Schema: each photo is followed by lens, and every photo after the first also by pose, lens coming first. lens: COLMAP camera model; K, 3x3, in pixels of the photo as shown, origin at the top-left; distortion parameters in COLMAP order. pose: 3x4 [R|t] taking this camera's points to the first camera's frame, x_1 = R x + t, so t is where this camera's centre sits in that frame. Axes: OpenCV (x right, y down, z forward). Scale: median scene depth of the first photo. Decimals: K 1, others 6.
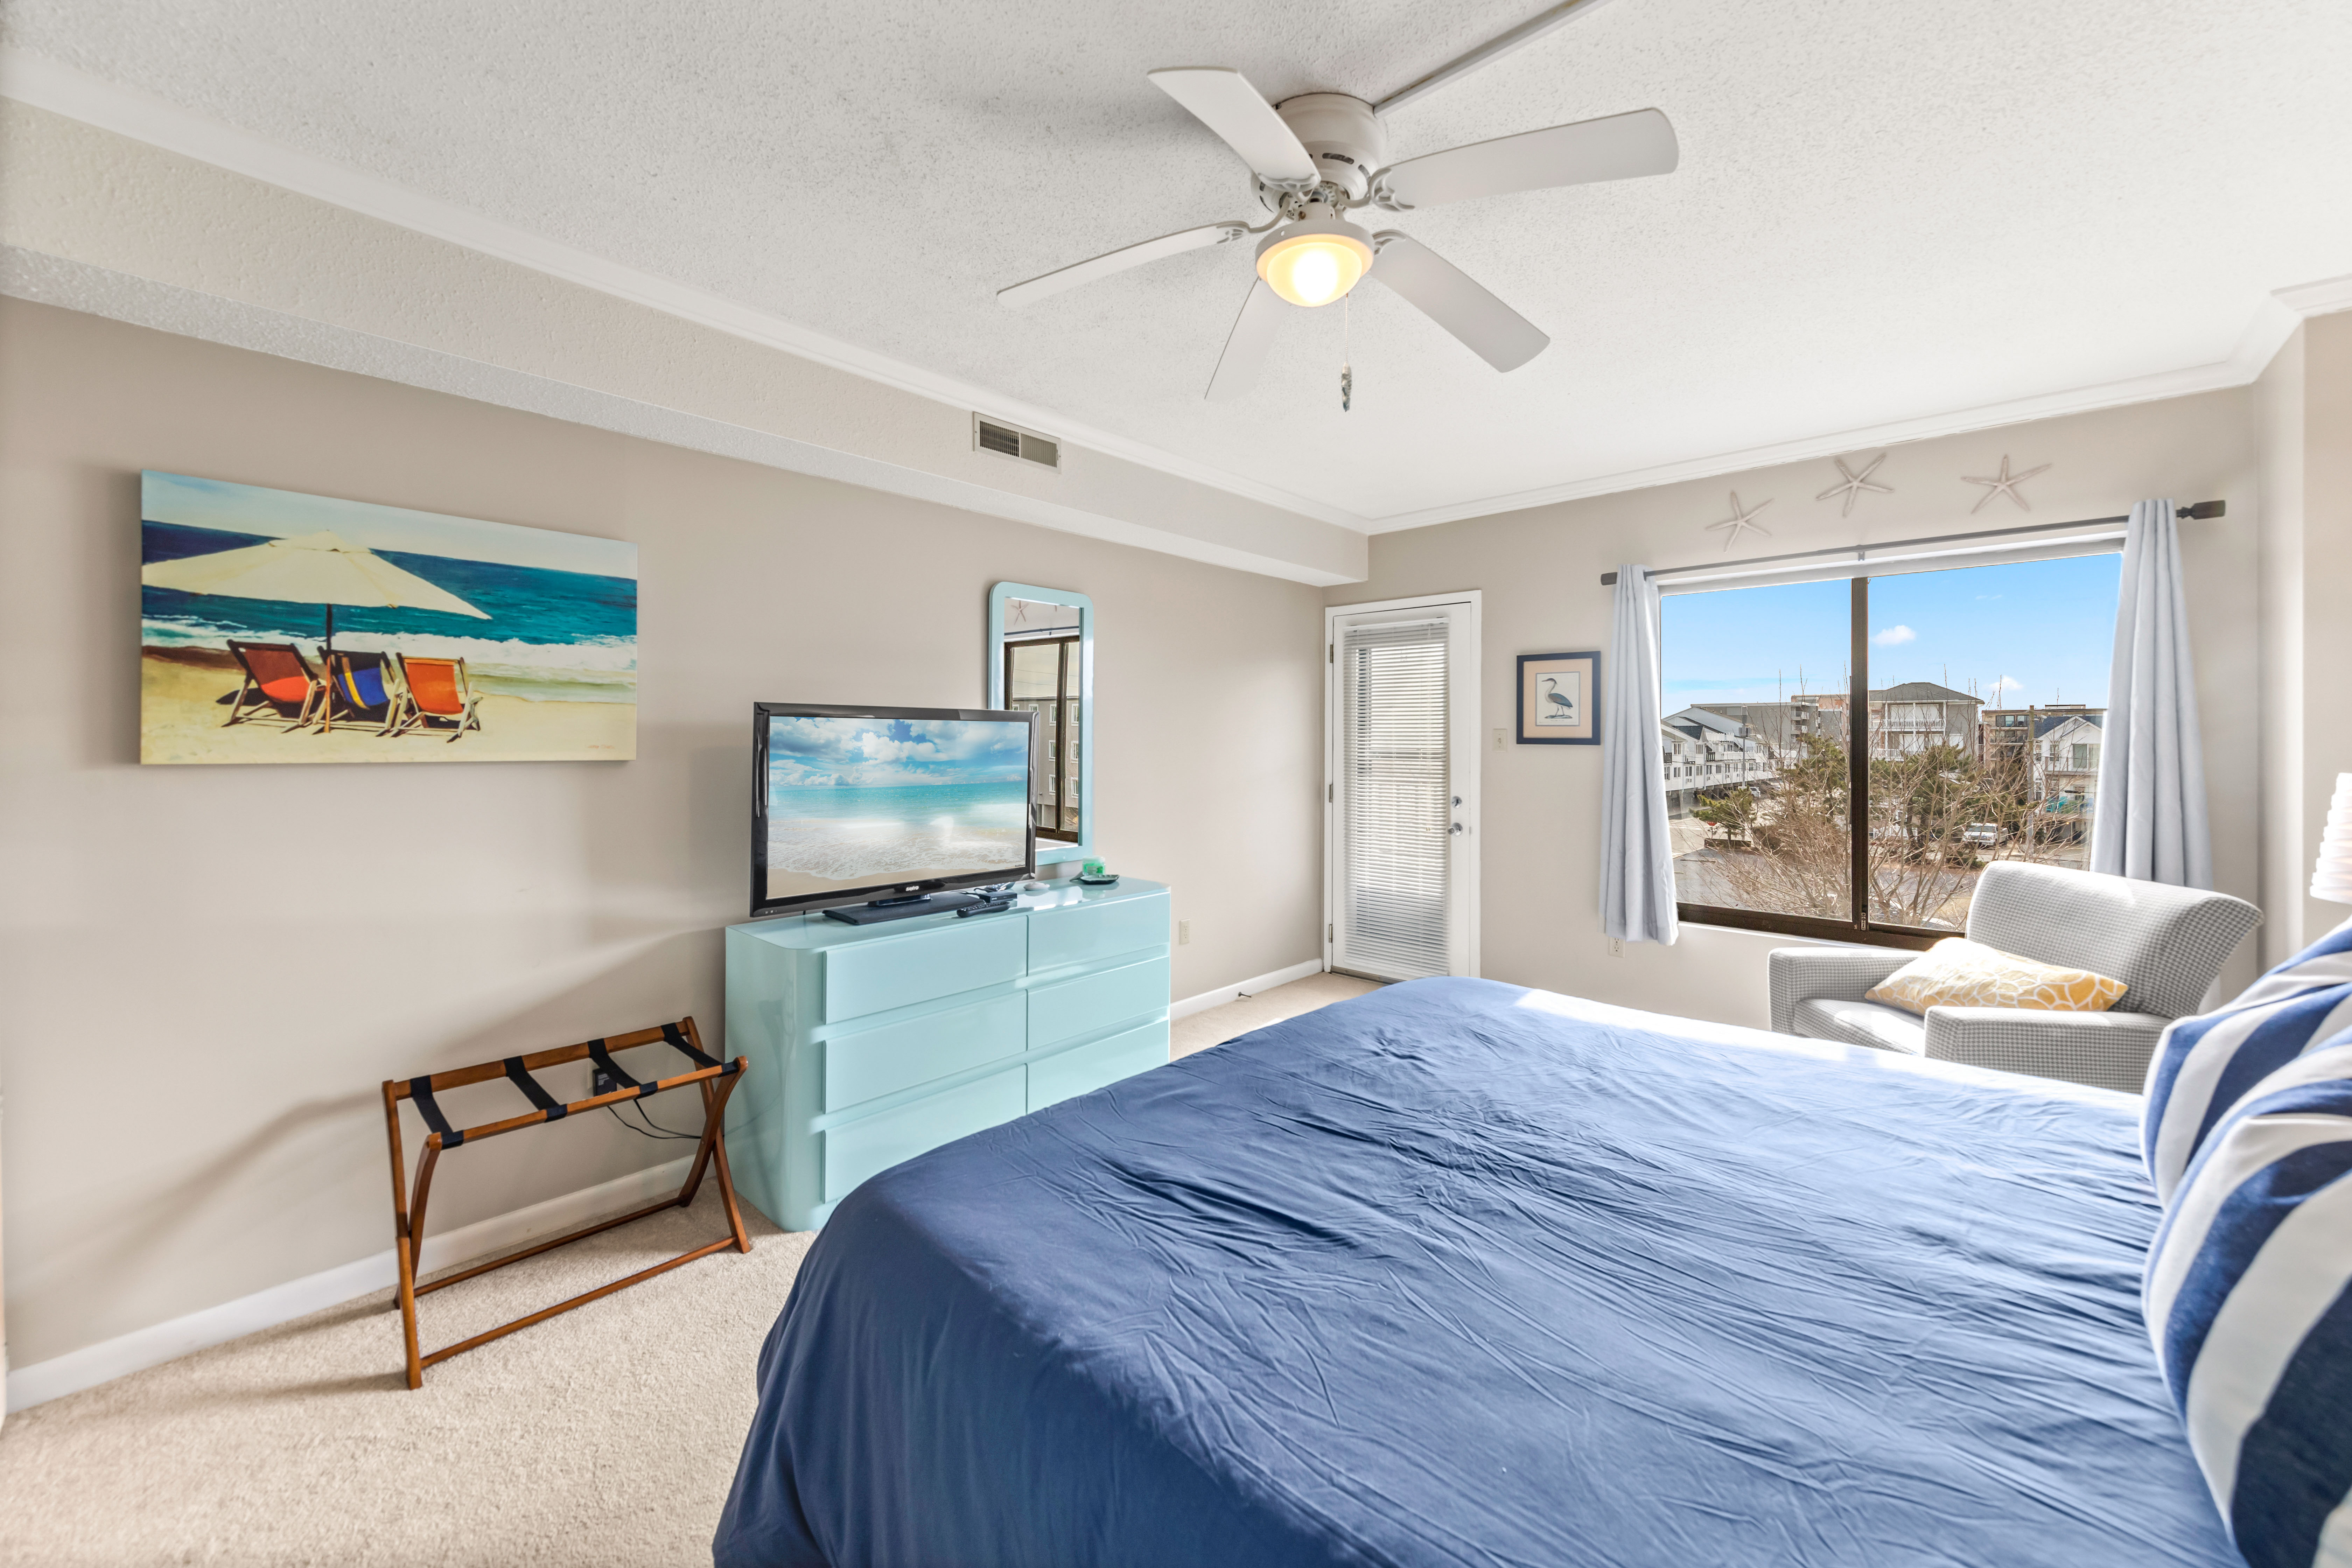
lens RADIAL K [[917.2, 0, 1195.9], [0, 917.2, 729.0], [0, 0, 1]] dist [0.002741, -0.000378]
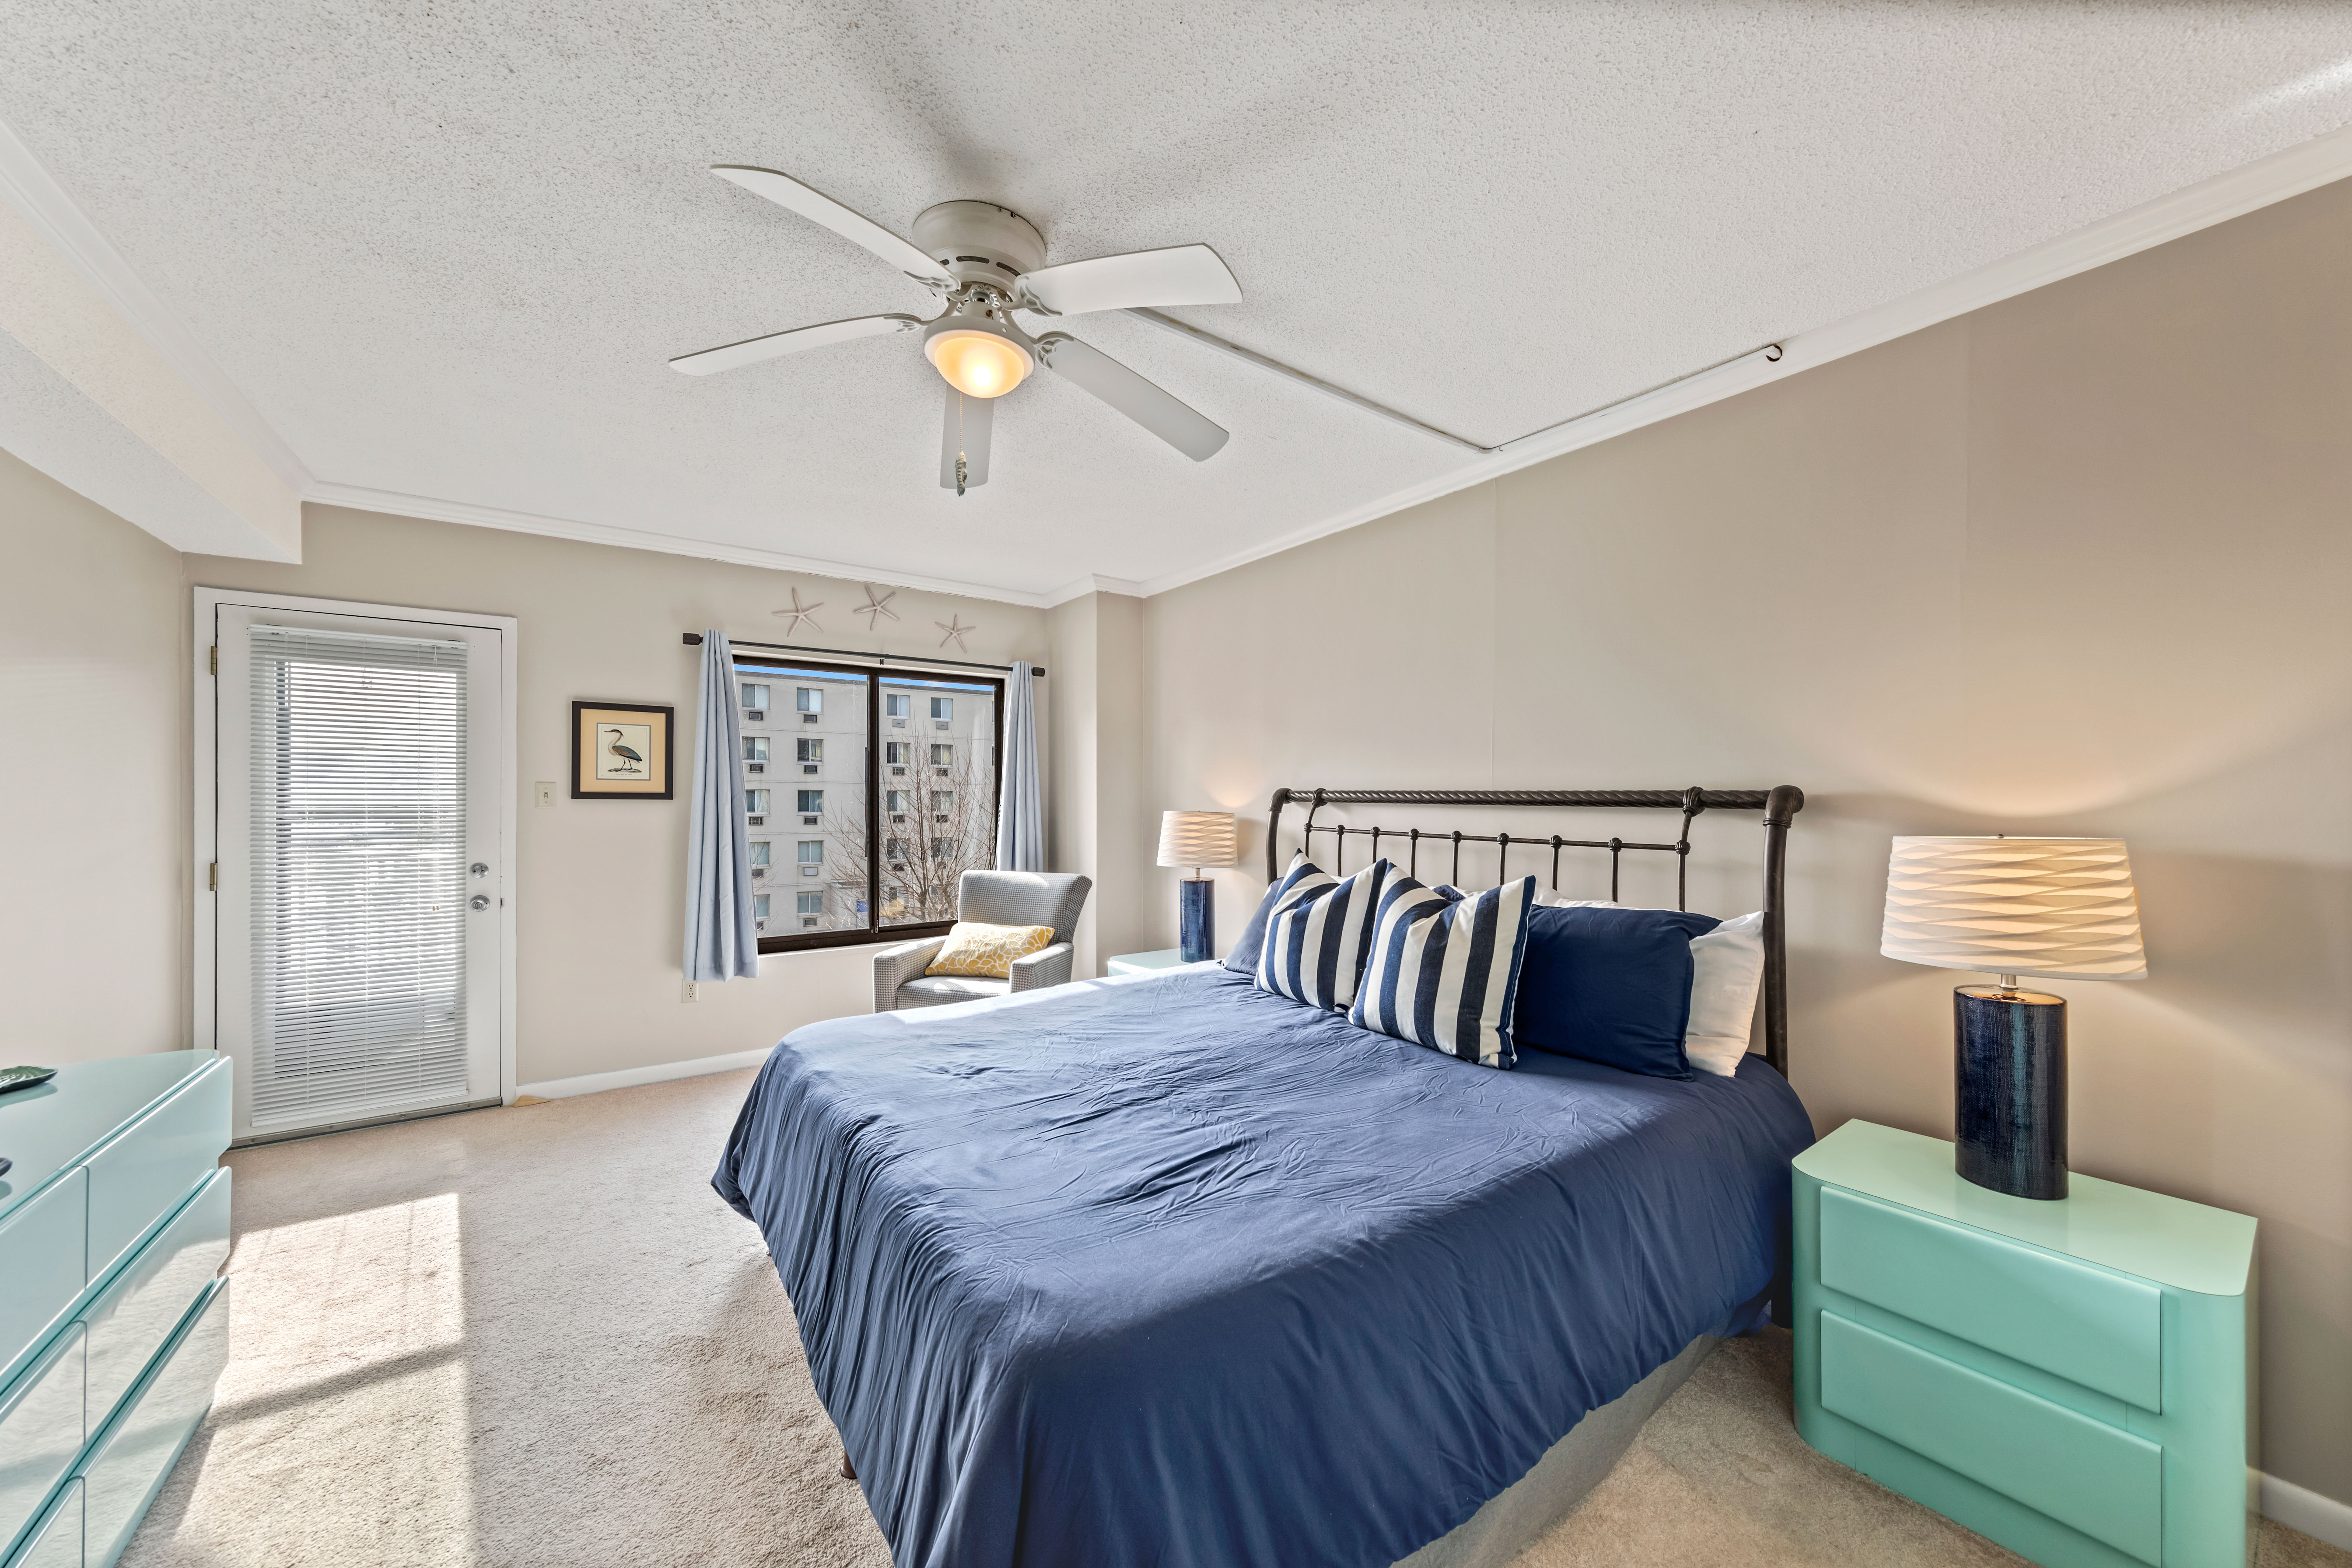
lens RADIAL K [[846.3, 0, 1182.1], [0, 846.3, 797.3], [0, 0, 1]] dist [0.010314, 0.000049]
pose [[0.202802, -0.003494, 0.979214, -0.830430], [-0.014653, 0.999871, 0.006602, 0.000647], [-0.979110, -0.015687, 0.202724, 0.583643]]
